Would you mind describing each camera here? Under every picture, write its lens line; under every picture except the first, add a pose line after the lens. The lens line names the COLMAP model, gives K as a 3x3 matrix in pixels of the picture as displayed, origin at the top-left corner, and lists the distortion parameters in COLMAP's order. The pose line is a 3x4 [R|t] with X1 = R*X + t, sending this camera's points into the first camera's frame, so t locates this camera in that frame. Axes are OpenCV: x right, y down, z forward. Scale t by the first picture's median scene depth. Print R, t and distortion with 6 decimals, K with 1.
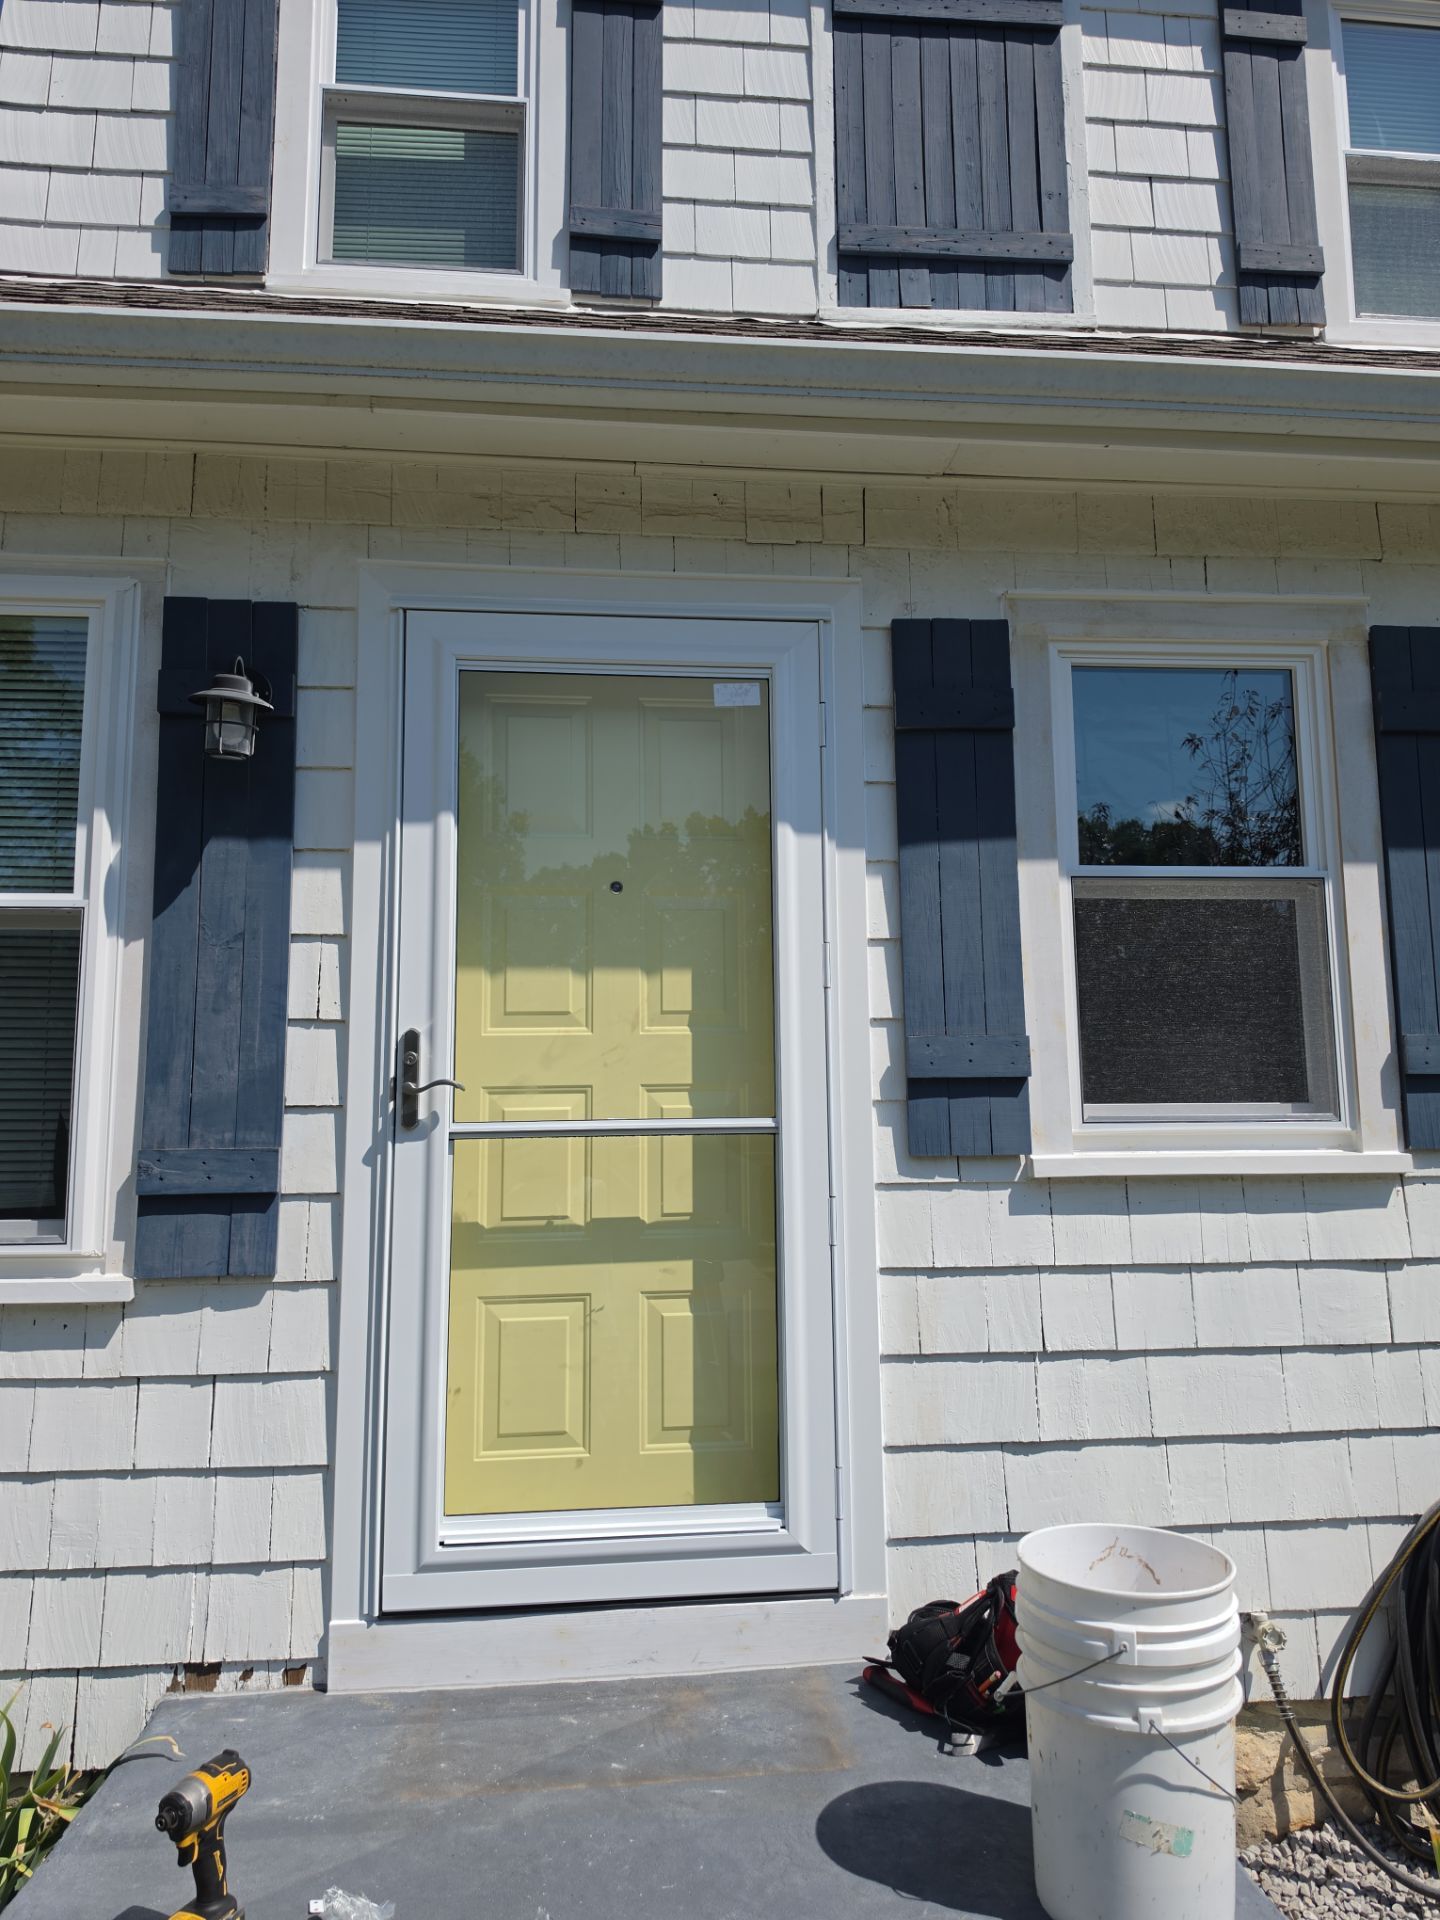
lens RADIAL K [[1393.3, 0, 720.0], [0, 1393.3, 960.0], [0, 0, 1]] dist [-0.005564, -0.007120]
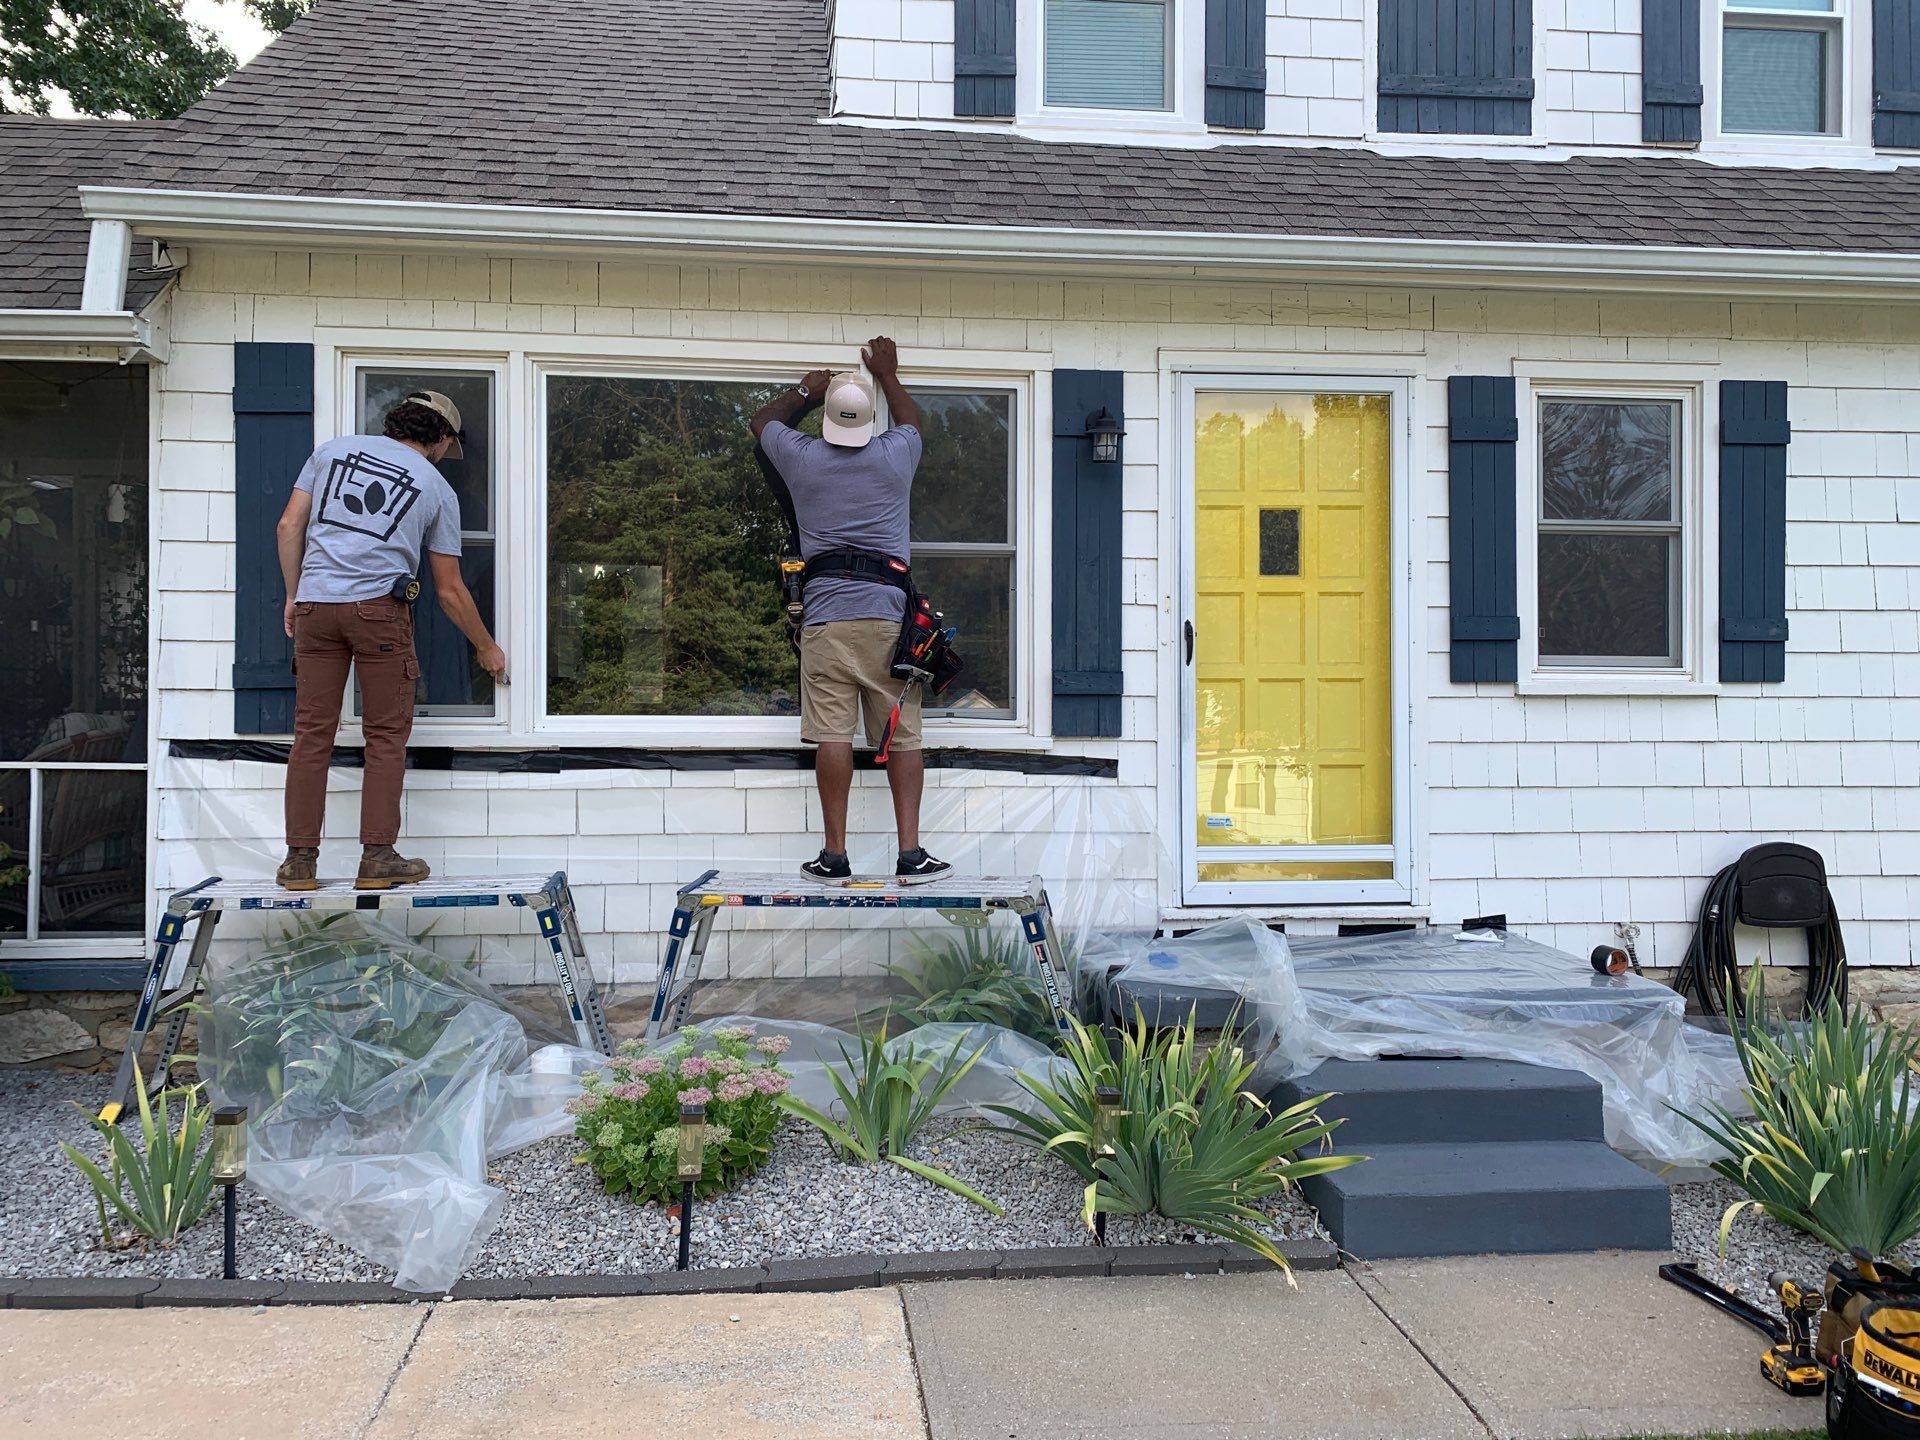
lens RADIAL K [[1393.3, 0, 960.0], [0, 1393.3, 720.0], [0, 0, 1]] dist [-0.005564, -0.007120]
pose [[0.999775, 0.012342, -0.017248, -0.353327], [-0.010013, 0.991579, 0.129113, -0.028503], [0.018696, -0.128911, 0.991480, -0.619302]]
